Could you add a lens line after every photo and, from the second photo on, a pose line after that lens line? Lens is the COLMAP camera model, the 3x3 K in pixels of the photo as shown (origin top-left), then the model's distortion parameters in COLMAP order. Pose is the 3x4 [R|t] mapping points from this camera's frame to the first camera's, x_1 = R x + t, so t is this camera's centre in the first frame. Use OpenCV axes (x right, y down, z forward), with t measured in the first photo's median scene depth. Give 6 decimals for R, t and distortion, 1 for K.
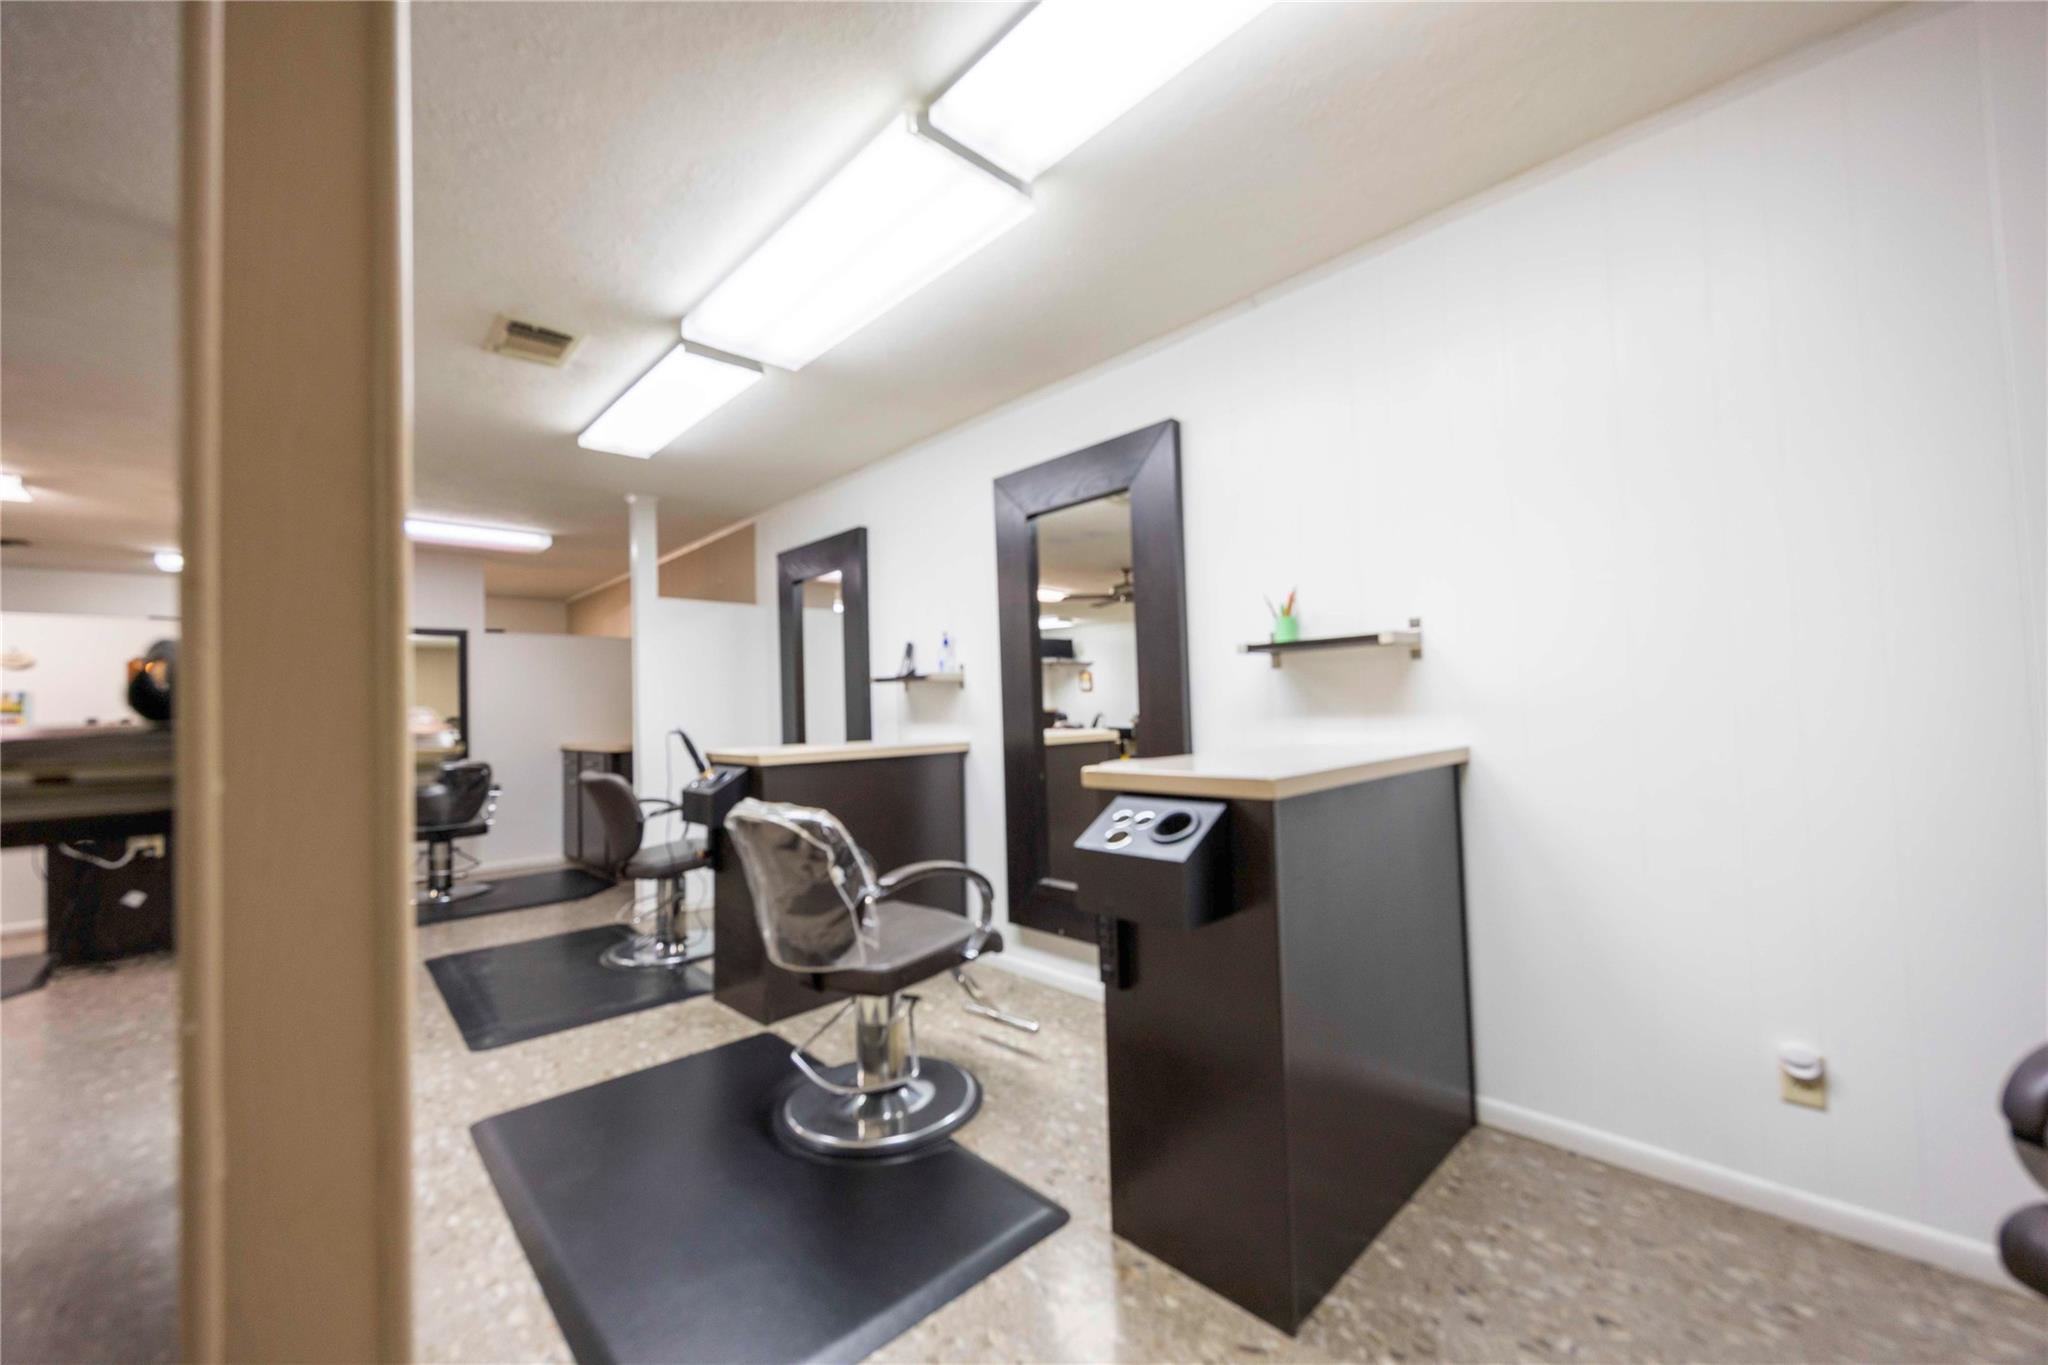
lens RADIAL K [[799.5, 0, 1024.0], [0, 799.5, 682.5], [0, 0, 1]] dist [-0.000329, -0.000179]
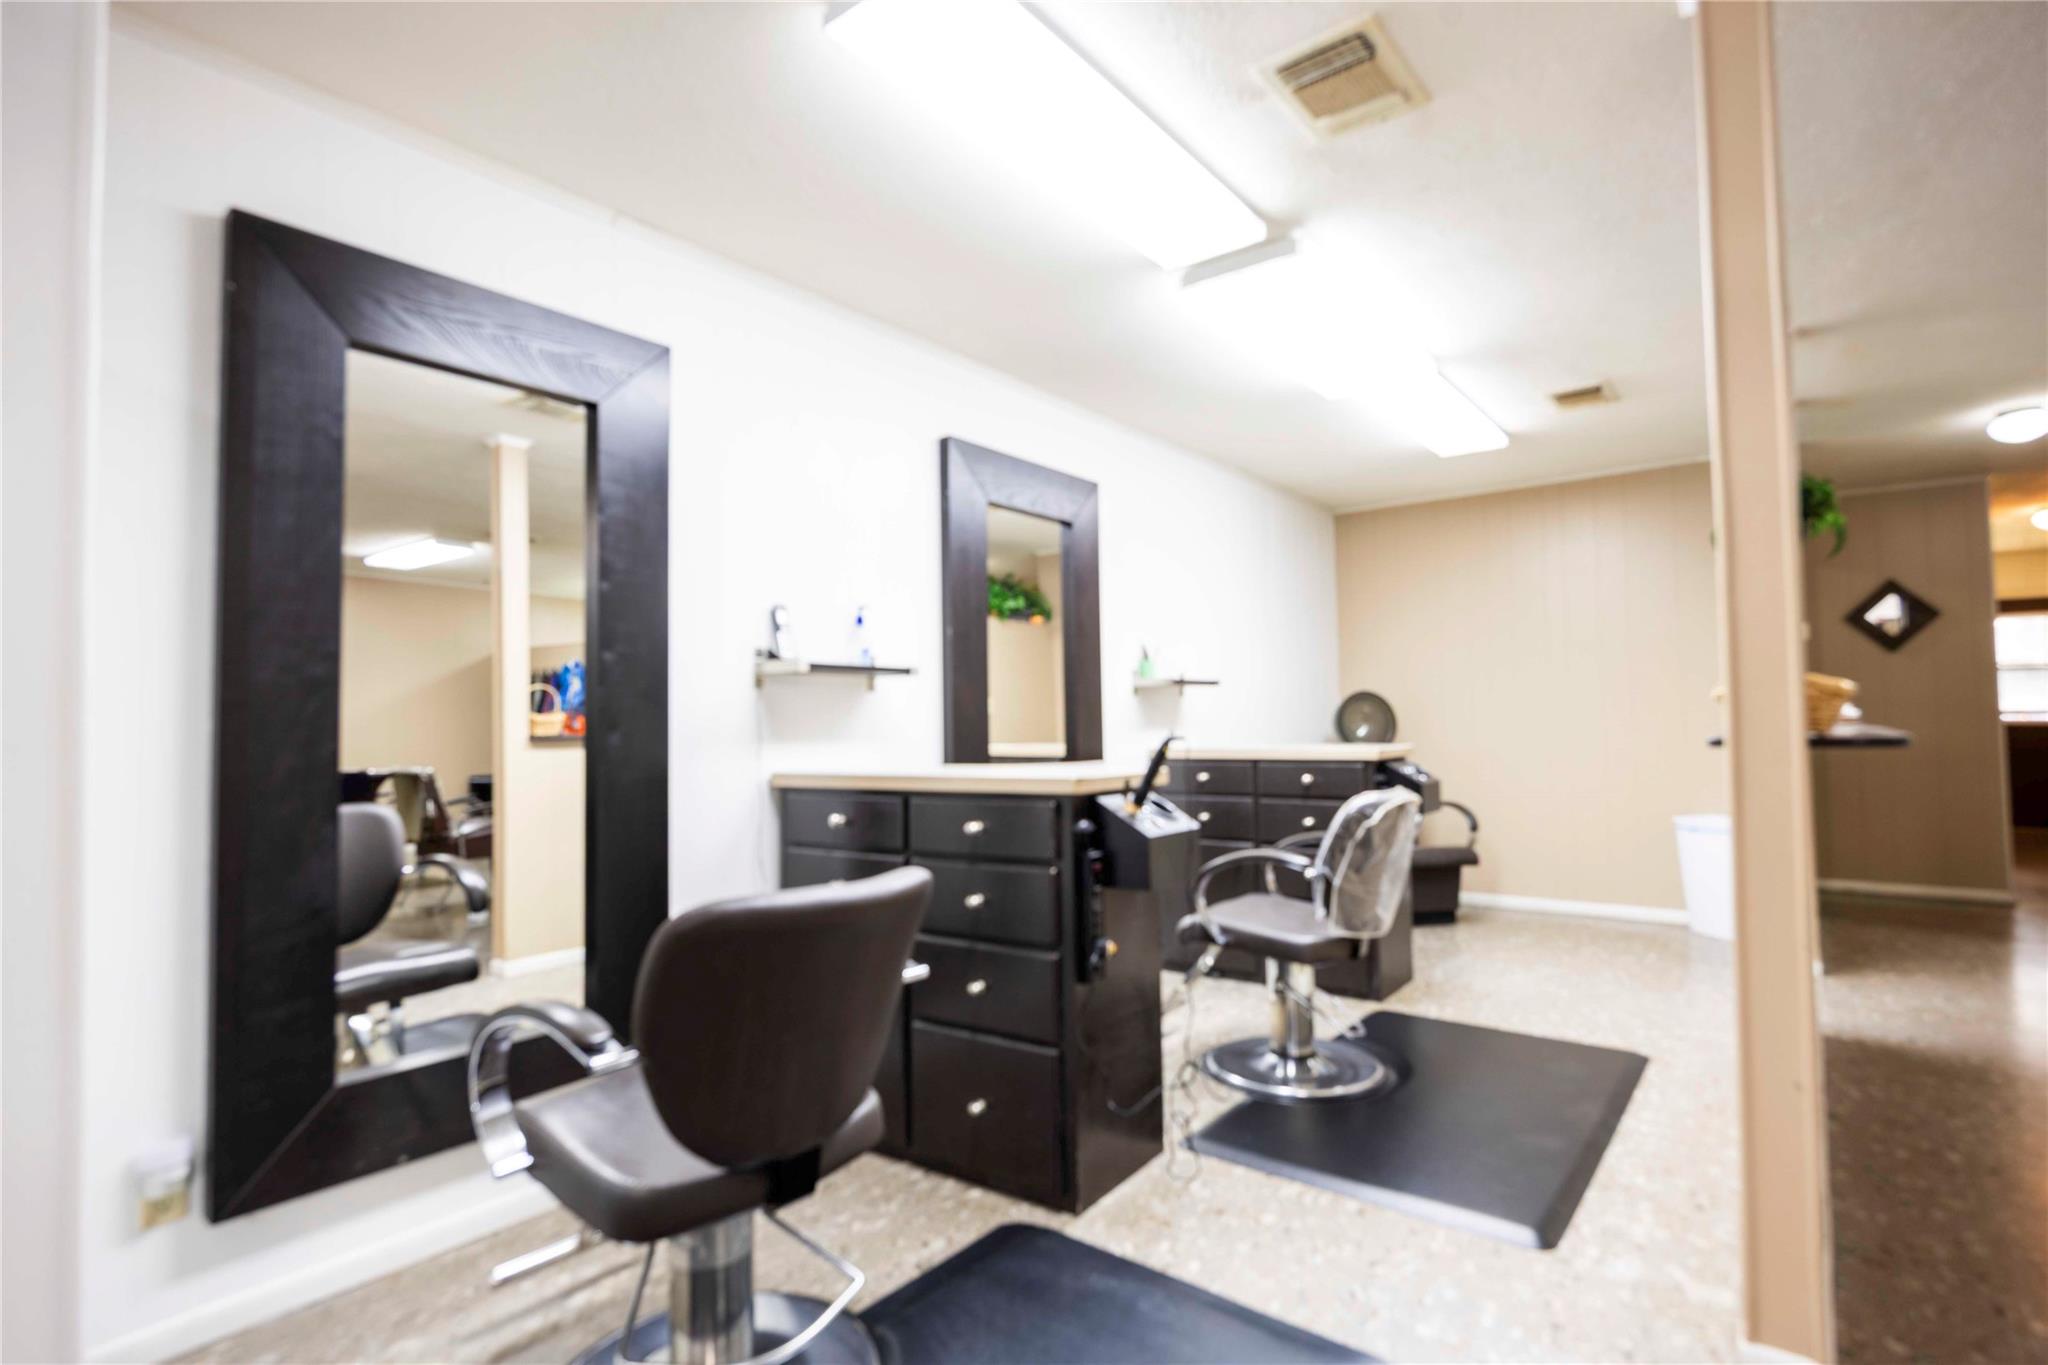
lens RADIAL K [[1025.6, 0, 1024.0], [0, 1025.6, 682.5], [0, 0, 1]] dist [-0.001338, -0.000436]
pose [[-0.158265, 0.073243, 0.984676, -1.288005], [-0.008237, 0.997112, -0.075492, 0.087267], [-0.987362, -0.020058, -0.157205, 1.332403]]
